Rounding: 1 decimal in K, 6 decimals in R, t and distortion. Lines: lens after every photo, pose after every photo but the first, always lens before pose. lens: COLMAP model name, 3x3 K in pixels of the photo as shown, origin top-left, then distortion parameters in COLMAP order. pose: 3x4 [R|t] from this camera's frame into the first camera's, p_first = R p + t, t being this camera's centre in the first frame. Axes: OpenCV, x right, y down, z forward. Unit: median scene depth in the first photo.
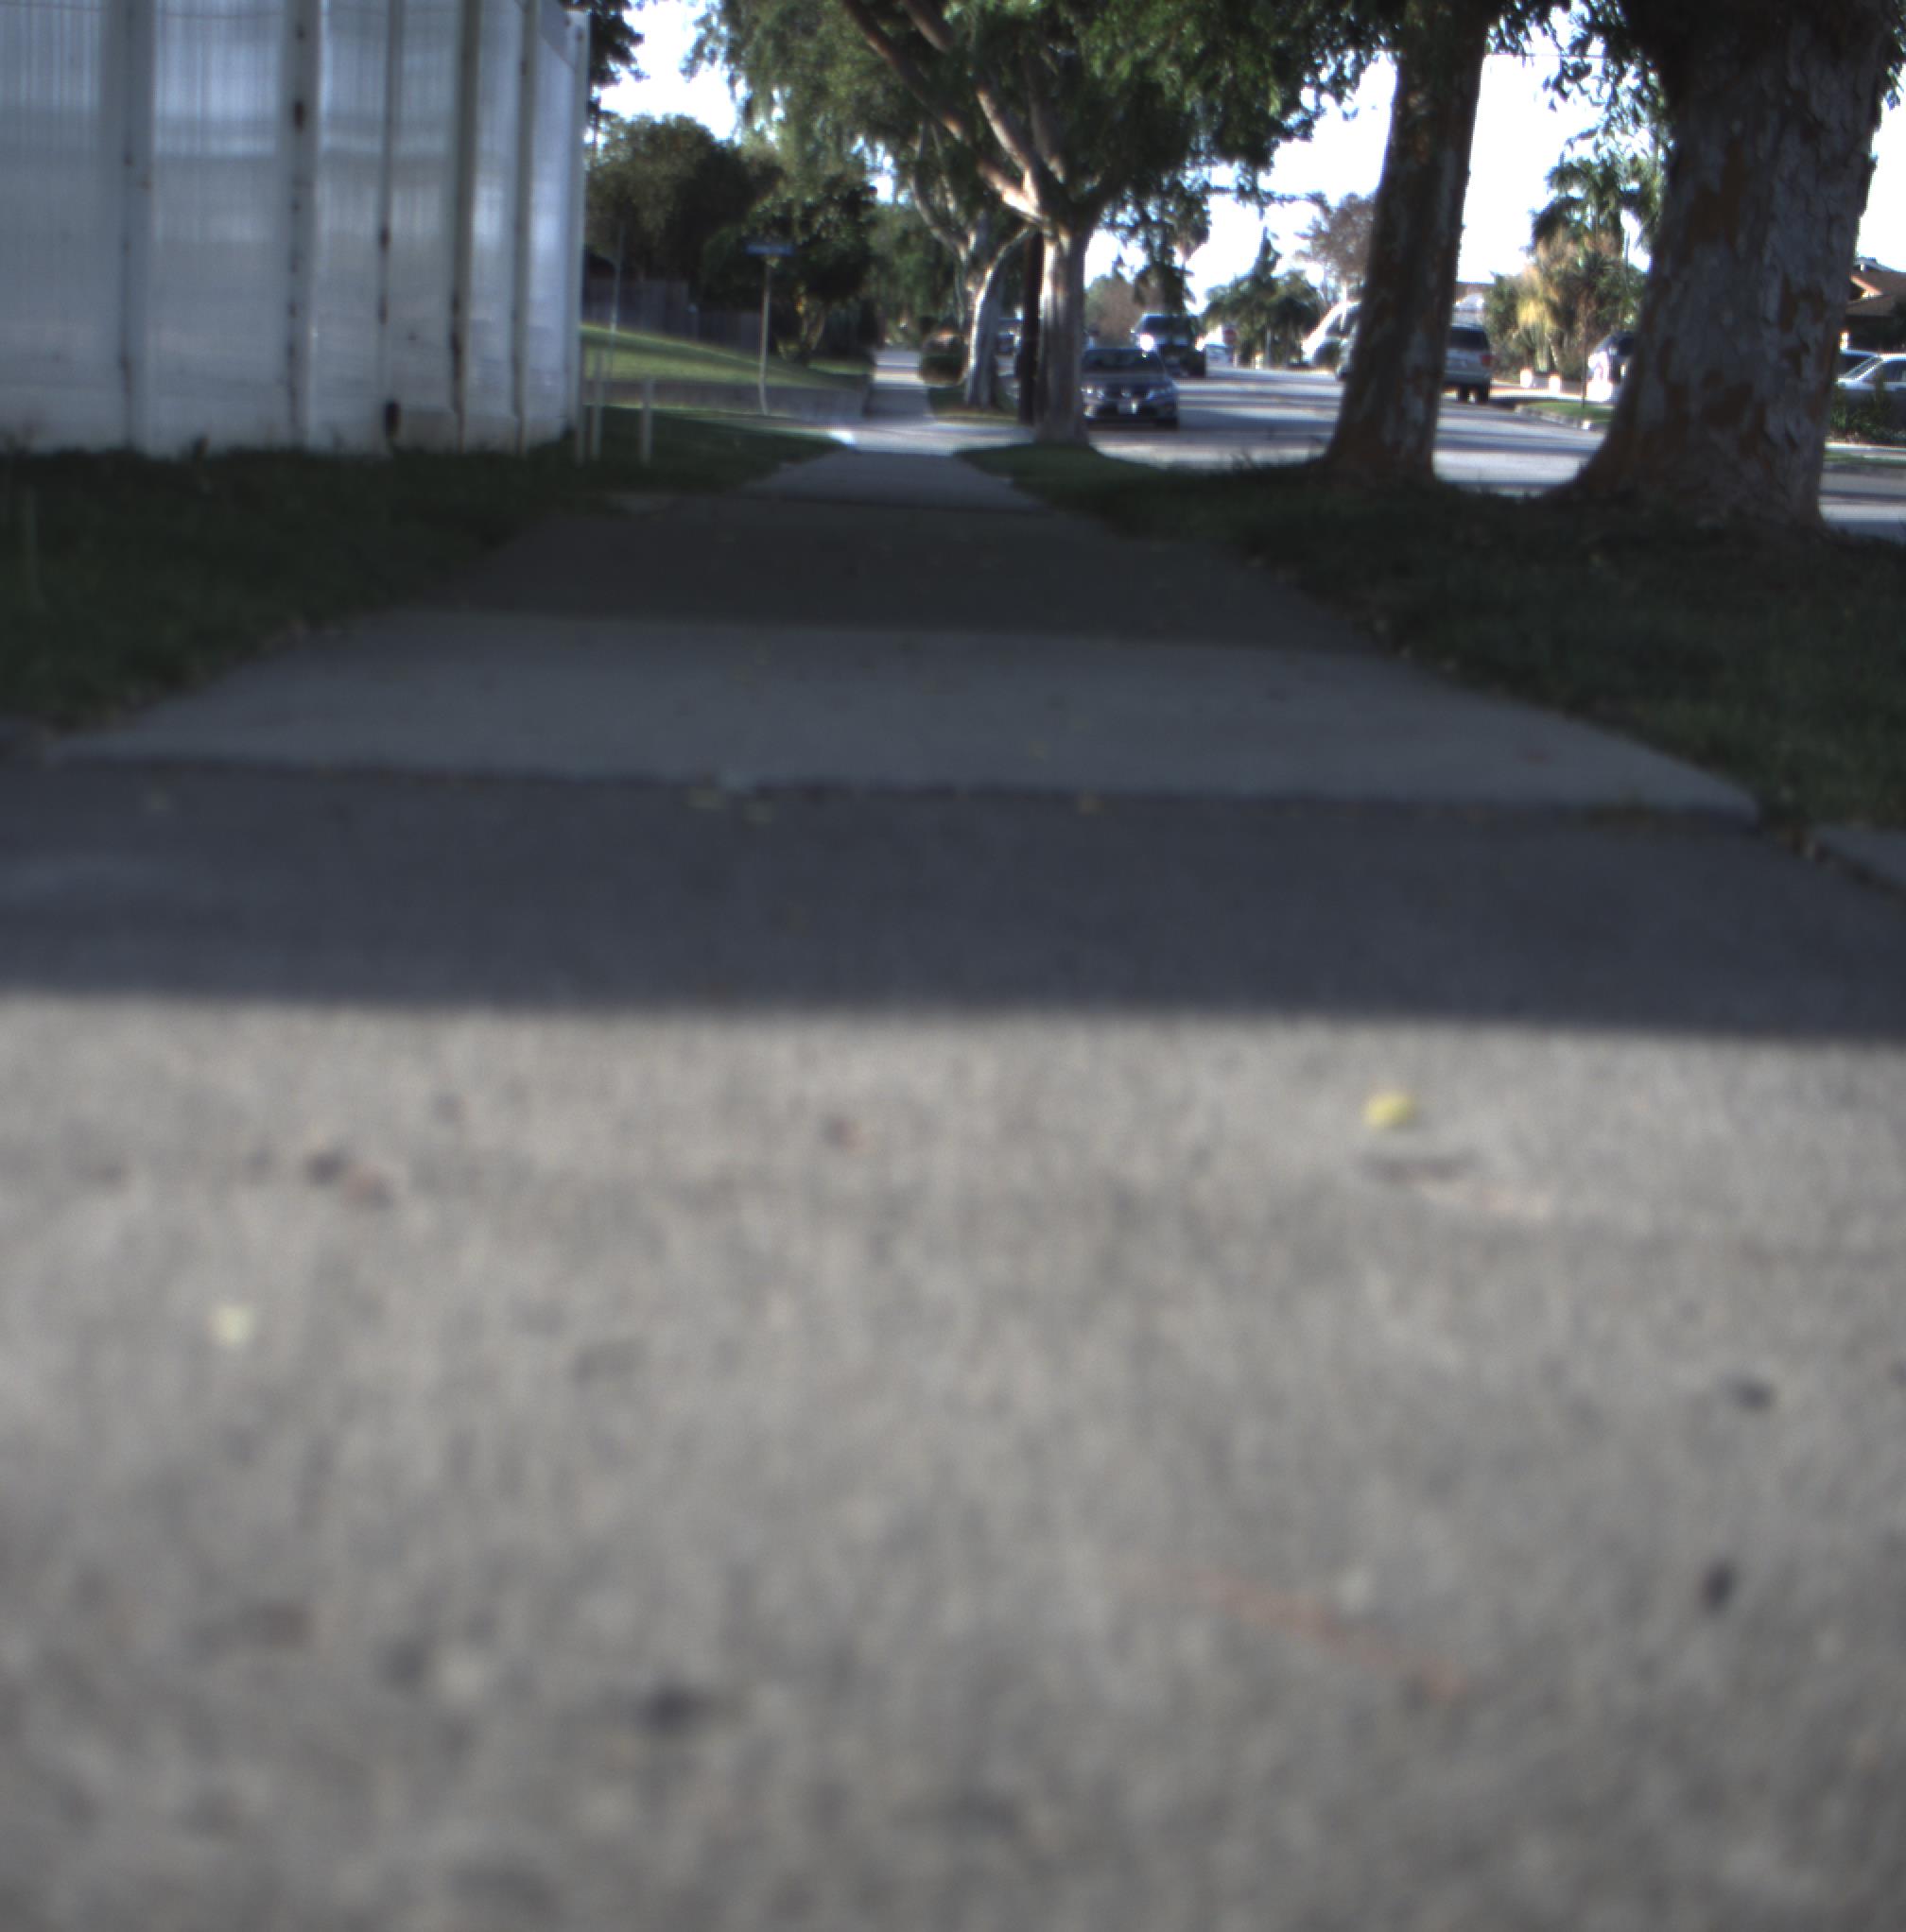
lens RADIAL K [[4327.6, 0, 729.6], [0, 4327.6, 960.1], [0, 0, 1]] dist [-0.168311, 0.818624]
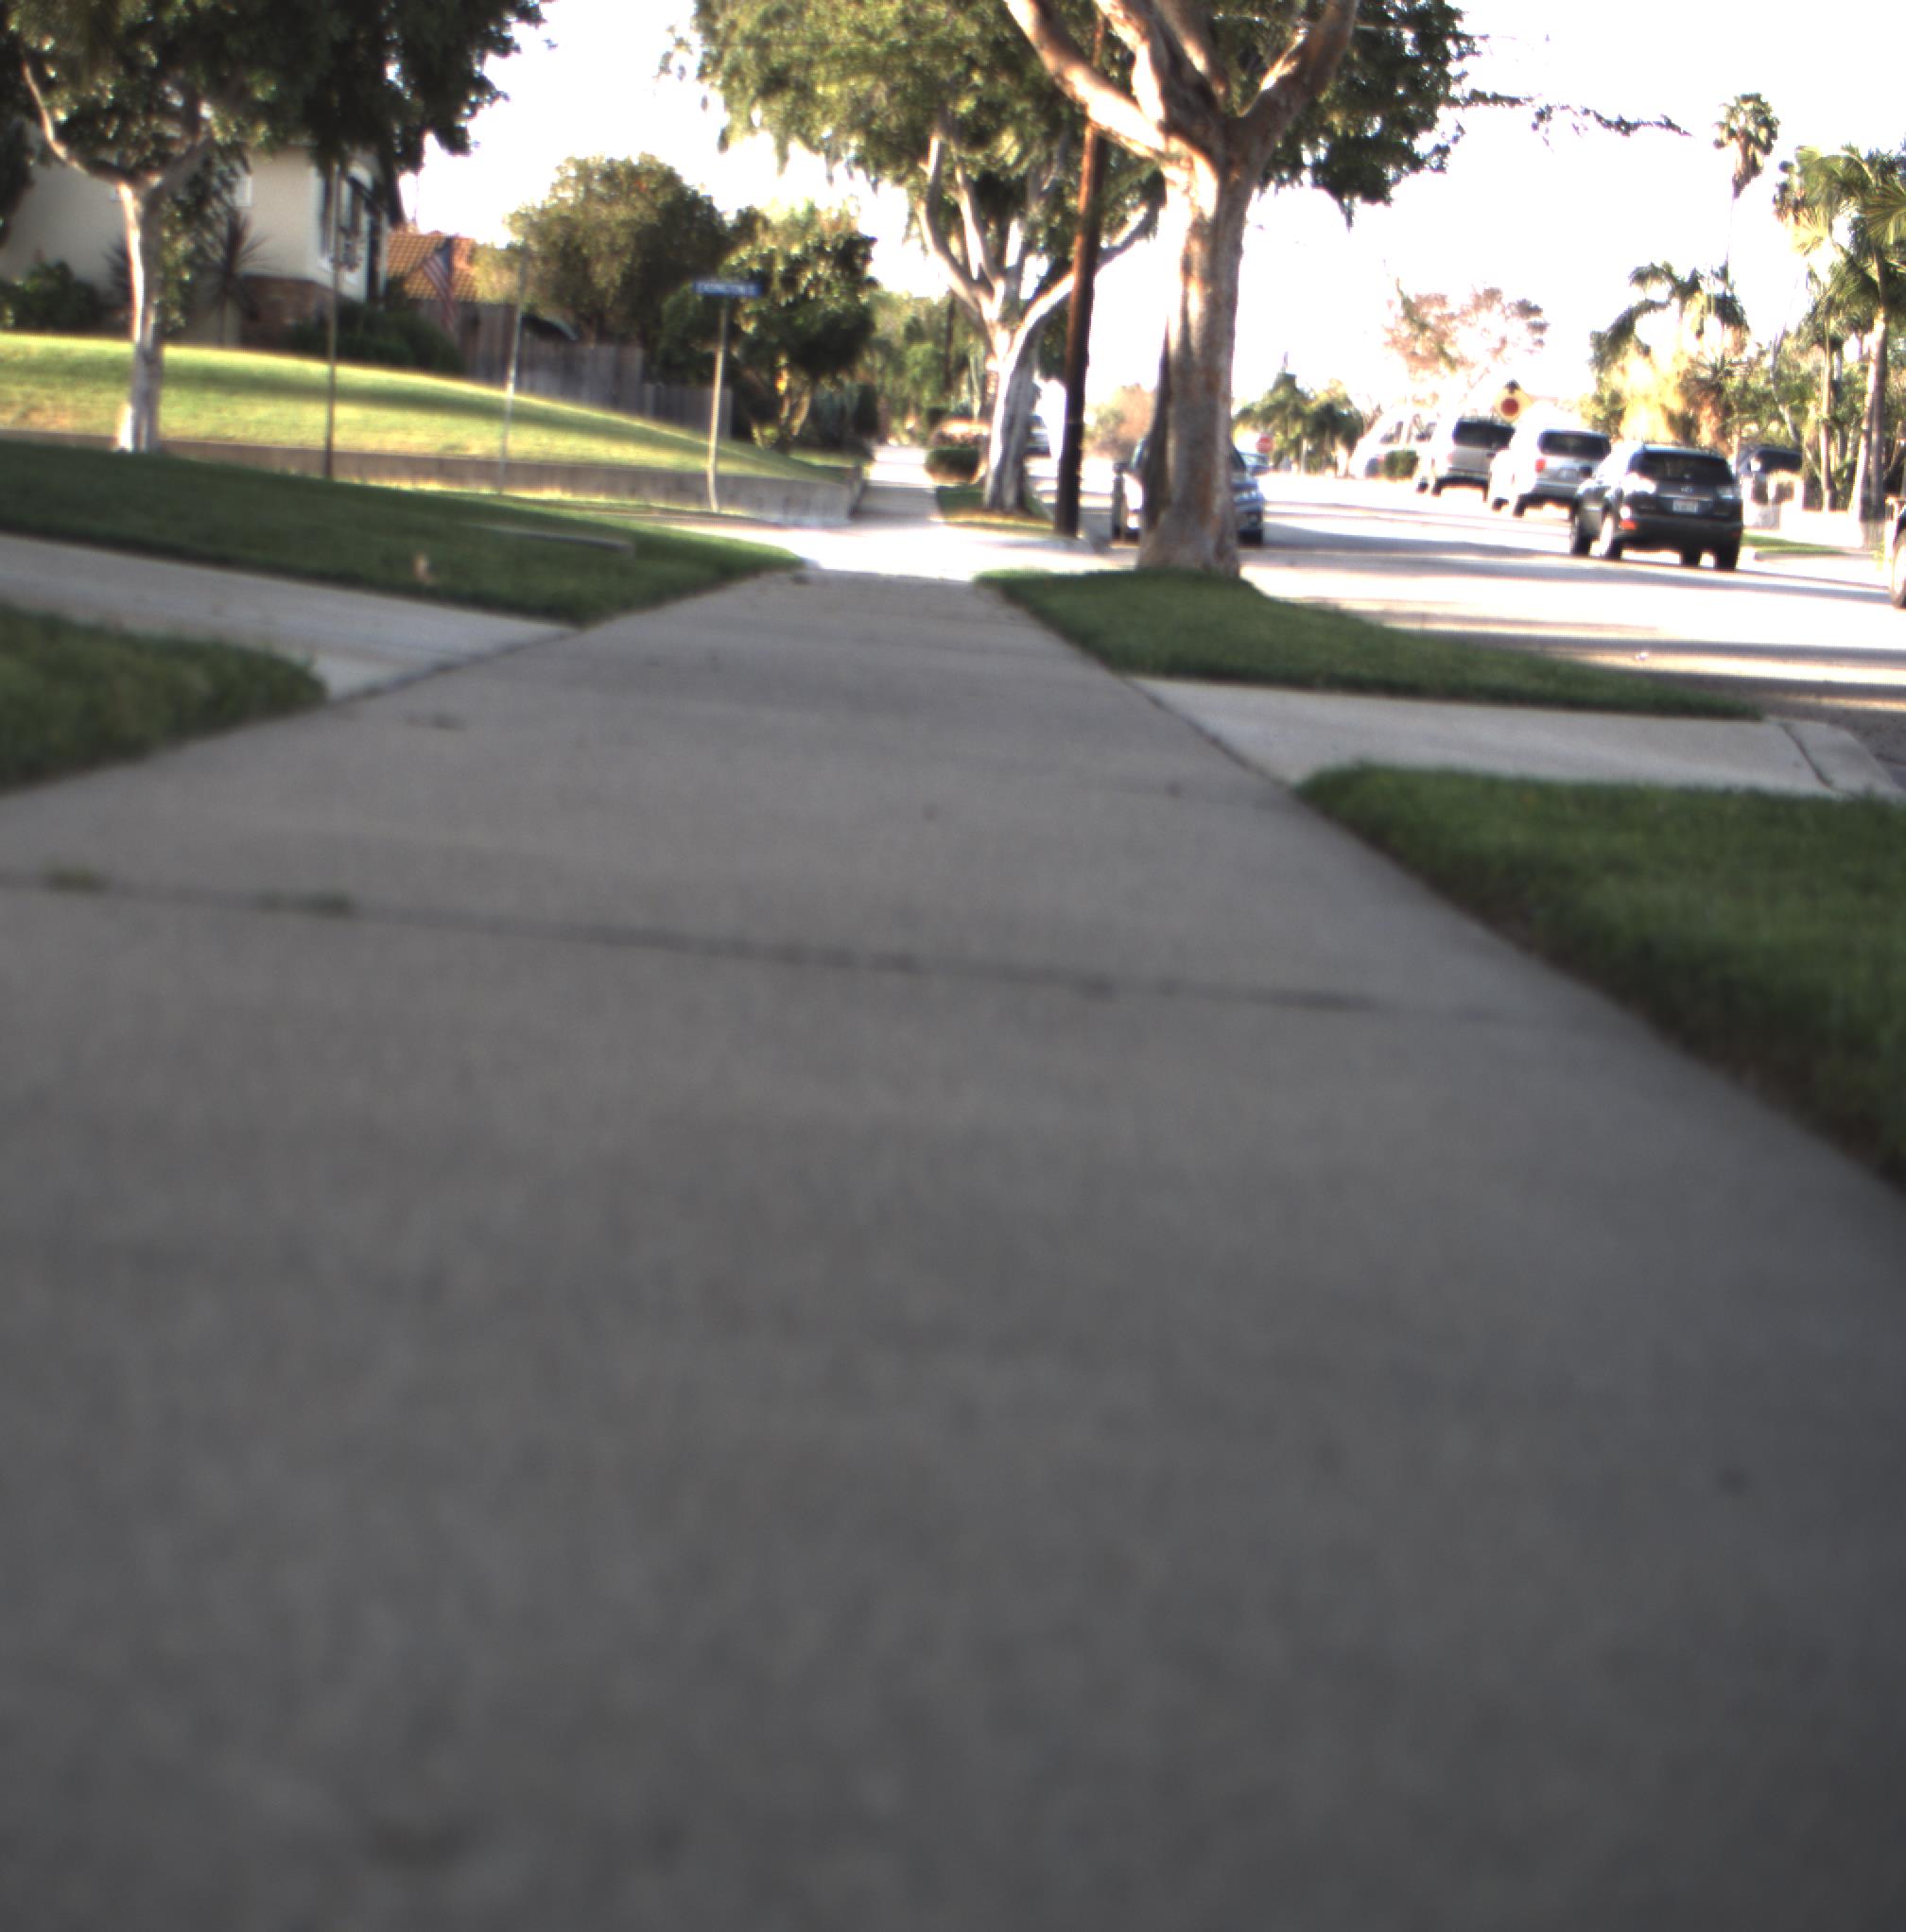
lens RADIAL K [[4327.6, 0, 729.6], [0, 4327.6, 960.1], [0, 0, 1]] dist [-0.168311, 0.818624]
pose [[0.999646, 0.026550, 0.001410, 0.008734], [-0.026510, 0.999372, -0.023501, -0.024300], [-0.002033, 0.023455, 0.999723, 0.196648]]
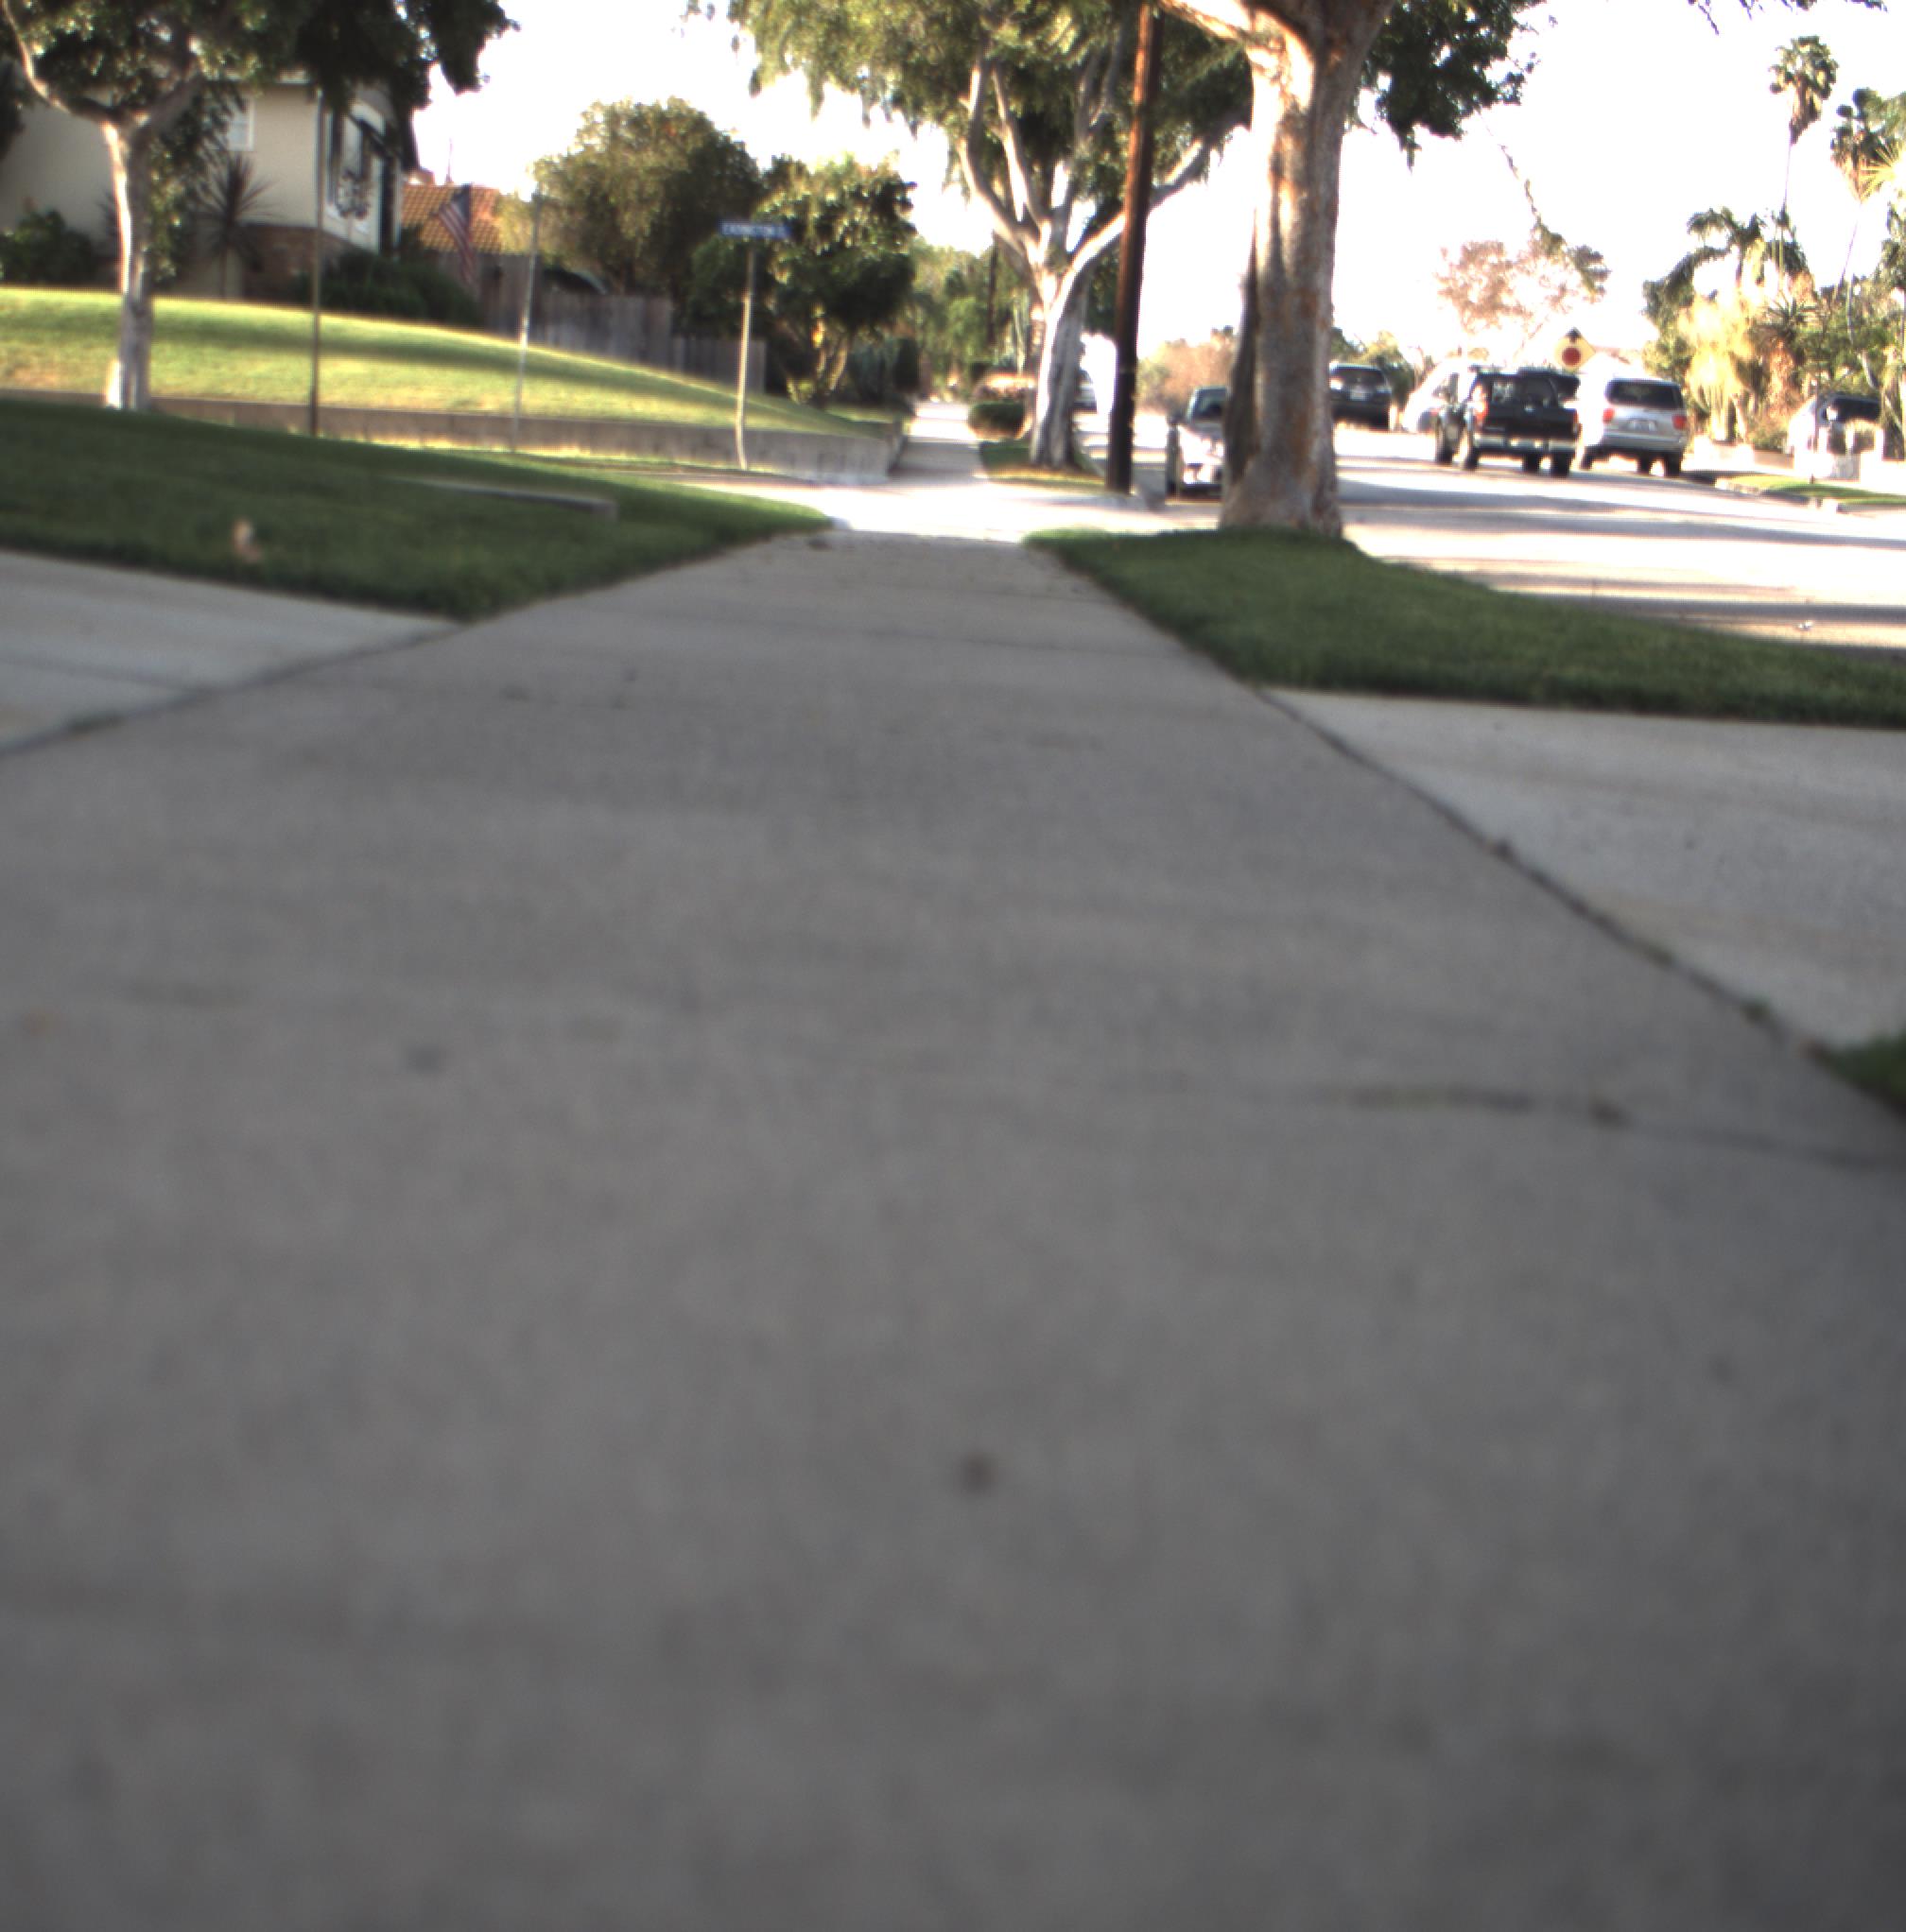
lens RADIAL K [[4327.6, 0, 729.6], [0, 4327.6, 960.1], [0, 0, 1]] dist [-0.168311, 0.818624]
pose [[0.999761, 0.019880, -0.009130, 0.010302], [-0.020008, 0.999699, -0.014178, -0.028393], [0.008845, 0.014358, 0.999858, 0.231243]]
